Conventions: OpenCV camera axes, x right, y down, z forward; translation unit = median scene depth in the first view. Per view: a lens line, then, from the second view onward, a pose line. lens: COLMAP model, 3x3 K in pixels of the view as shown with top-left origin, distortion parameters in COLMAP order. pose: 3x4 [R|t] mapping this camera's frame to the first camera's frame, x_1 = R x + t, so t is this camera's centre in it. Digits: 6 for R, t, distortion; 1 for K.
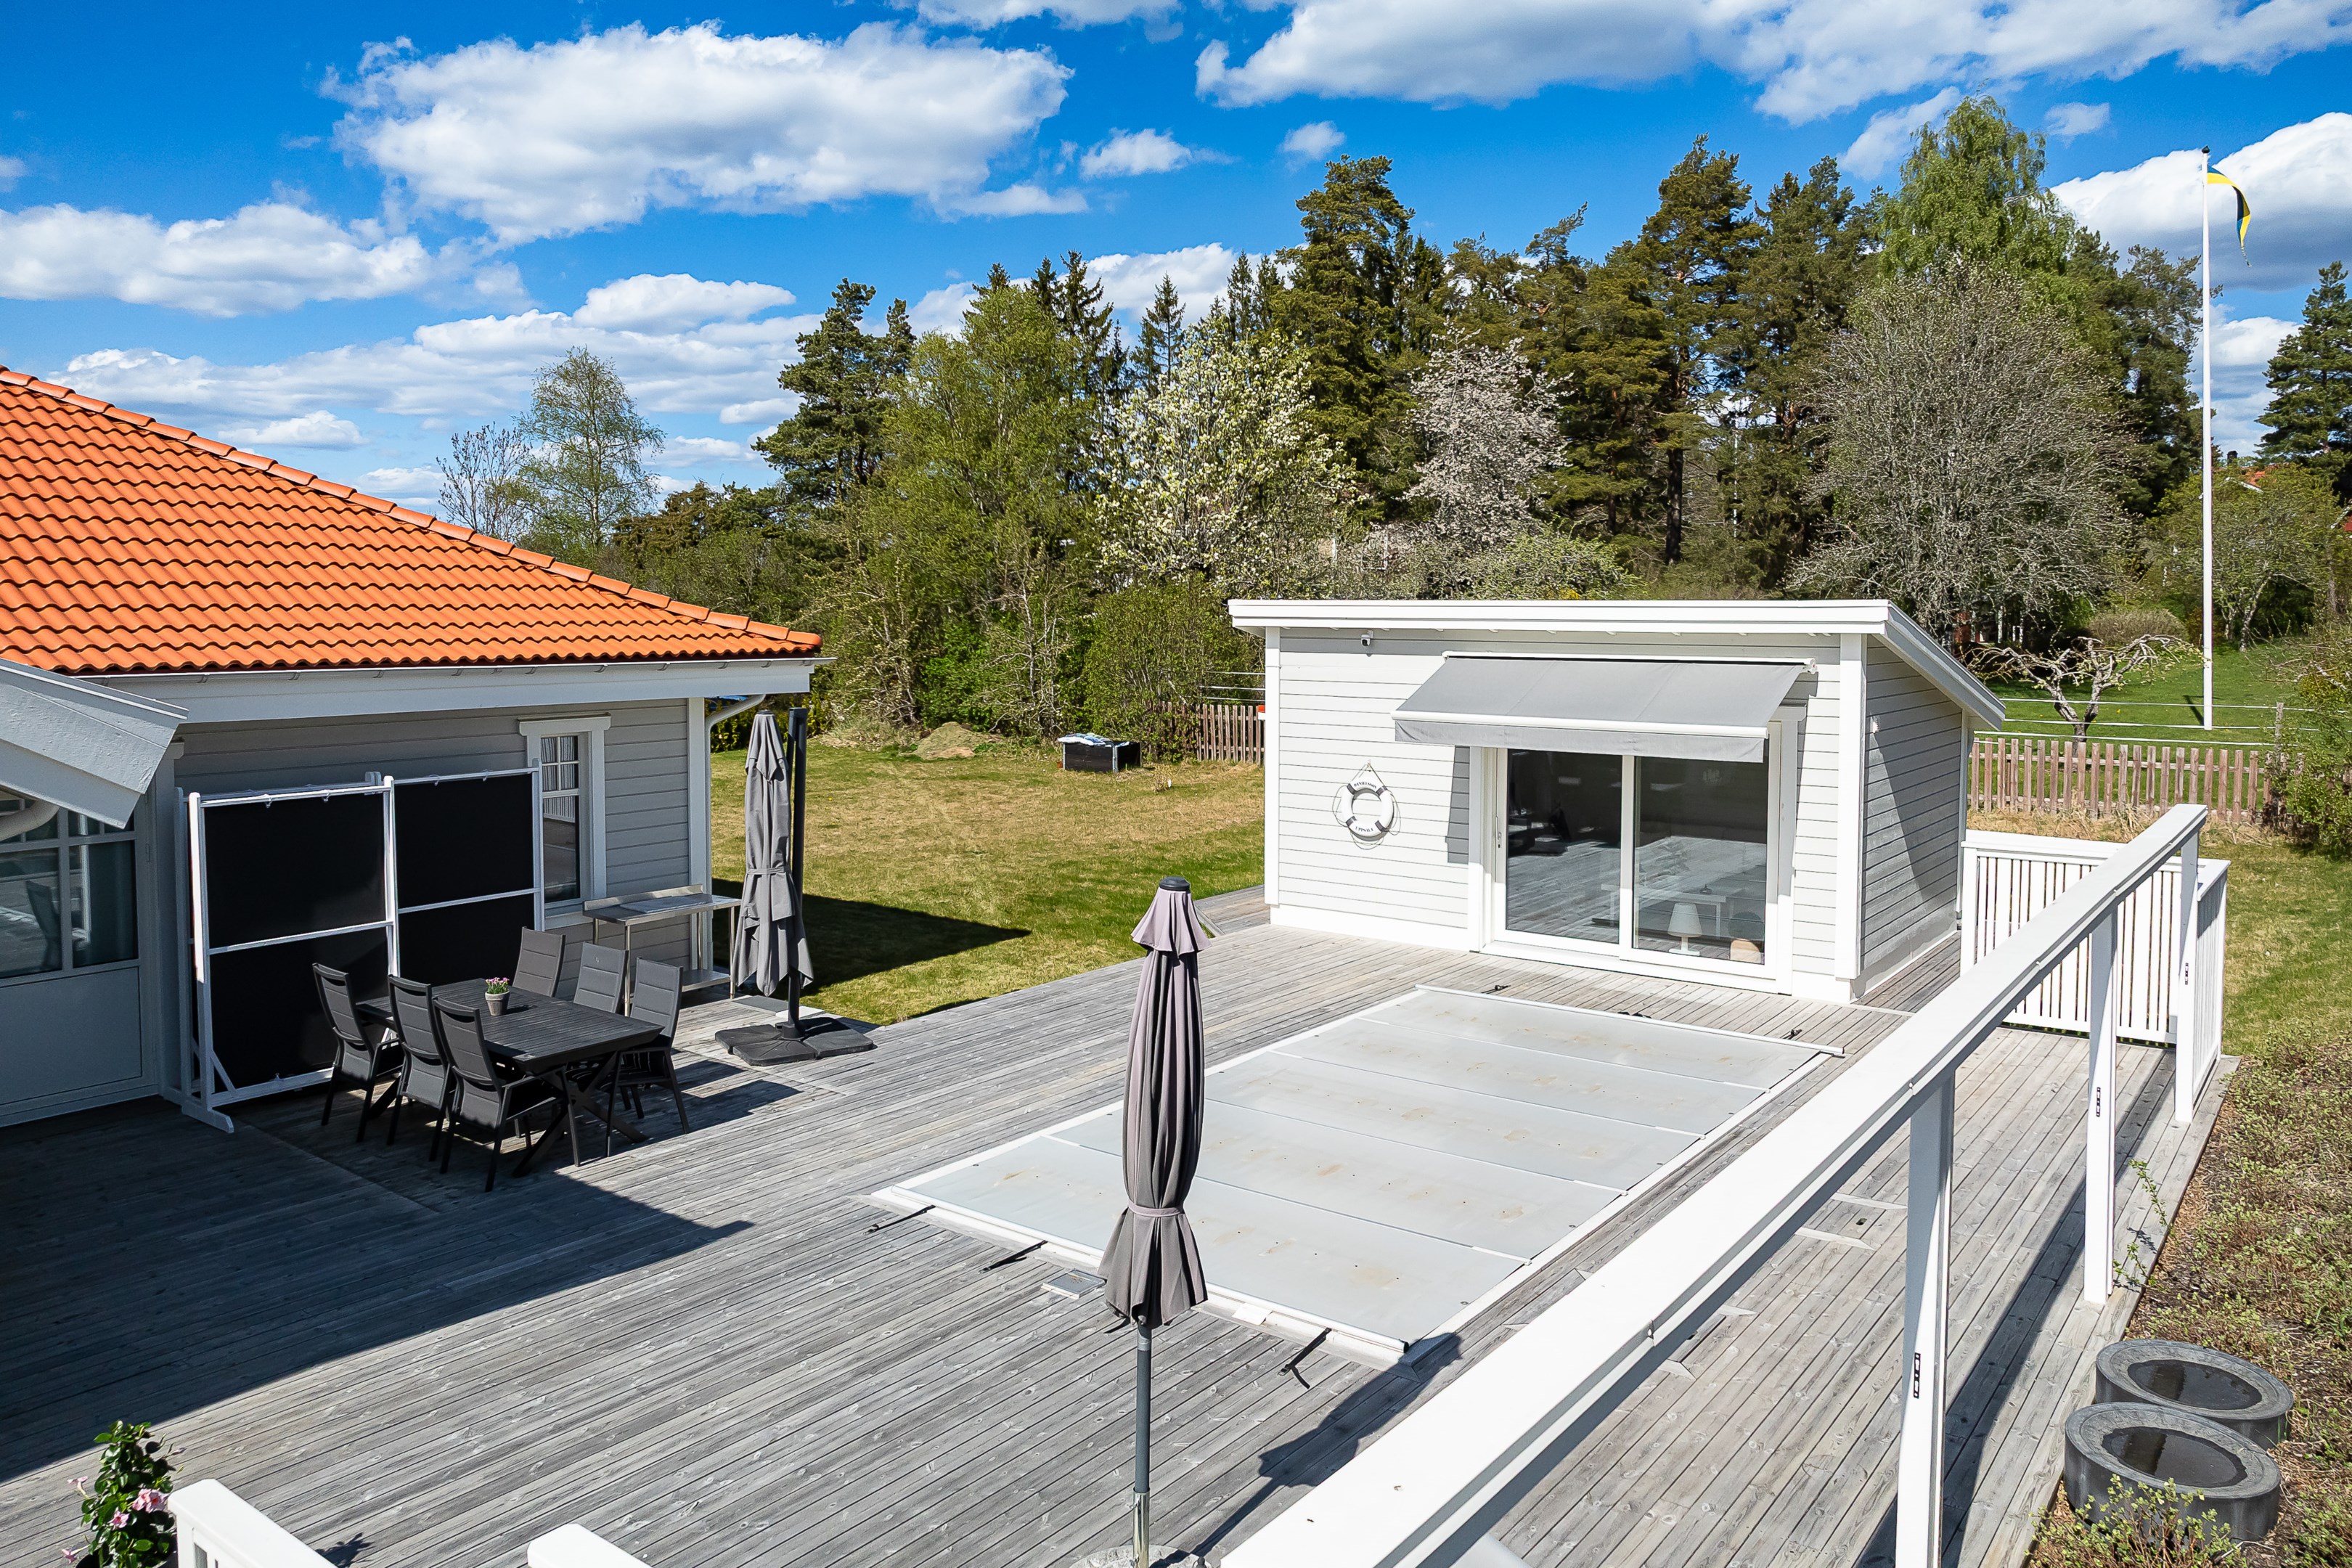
lens RADIAL K [[1692.1, 0, 1172.7], [0, 1692.1, 696.3], [0, 0, 1]] dist [-0.035703, 0.000511]
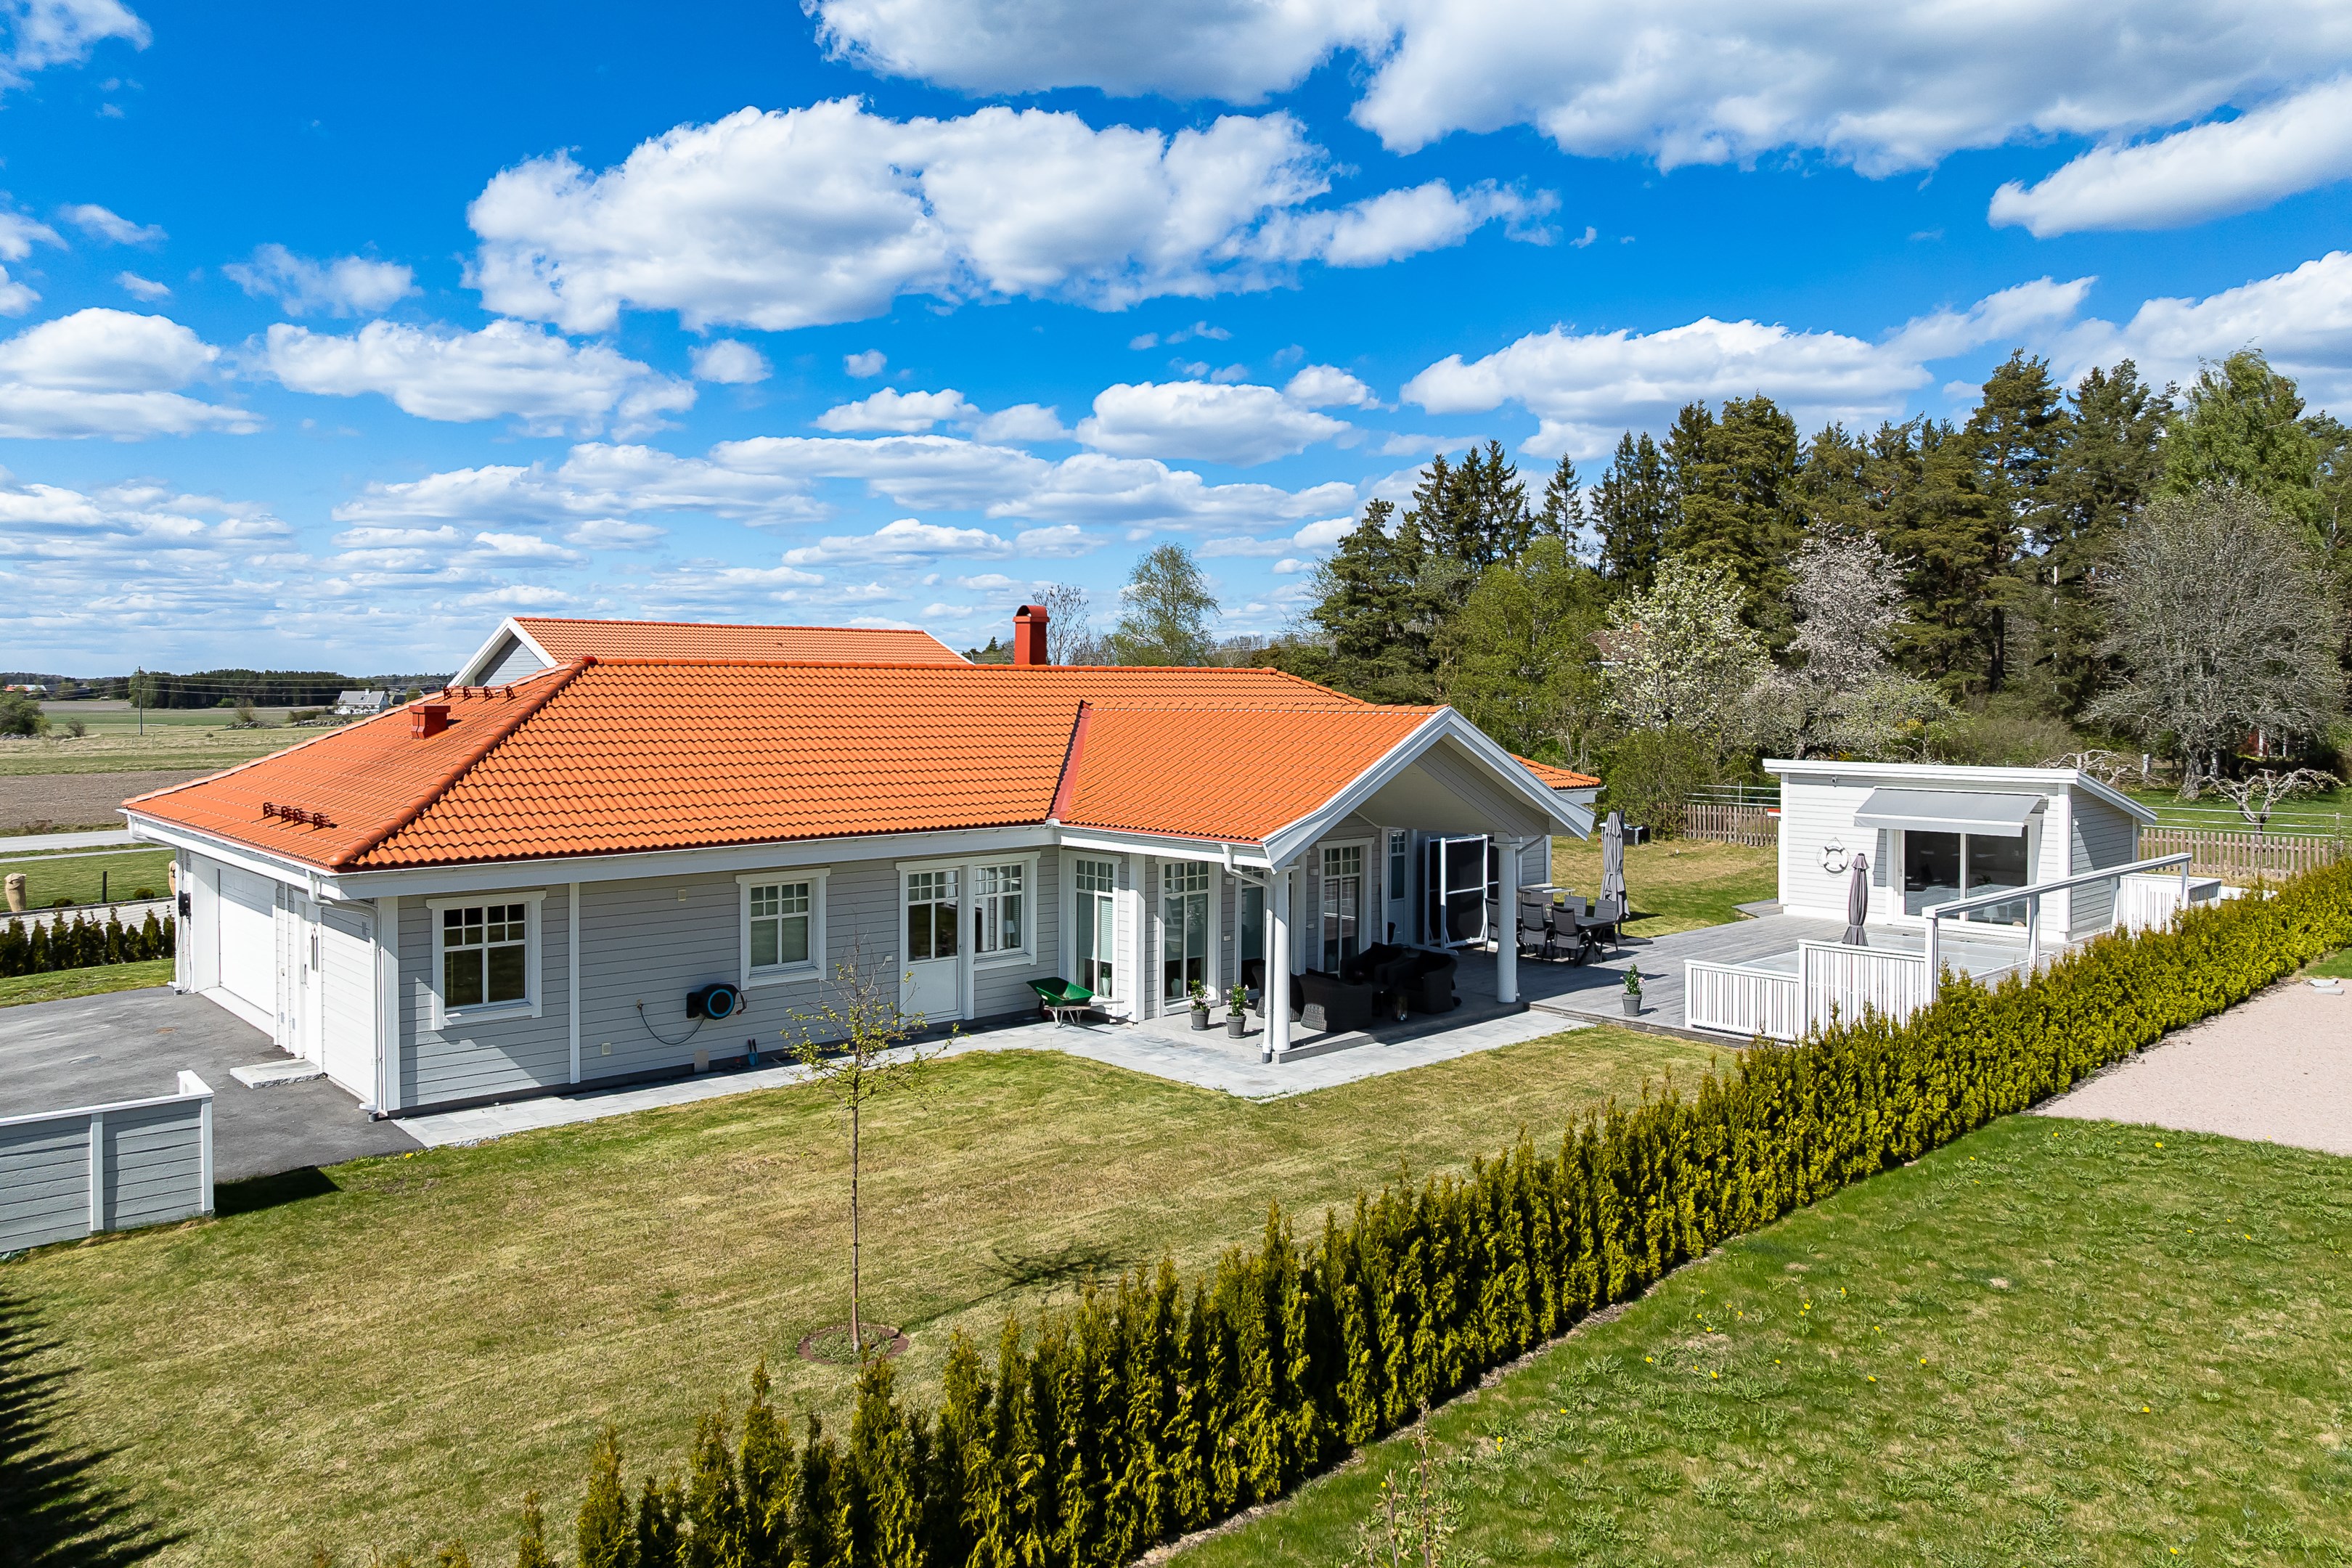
lens RADIAL K [[1664.8, 0, 1167.4], [0, 1664.8, 711.2], [0, 0, 1]] dist [-0.045383, 0.002271]
pose [[0.983056, 0.001874, -0.183297, -0.103677], [-0.009756, 0.999065, -0.042109, -0.007296], [0.183047, 0.043184, 0.982155, -0.379703]]
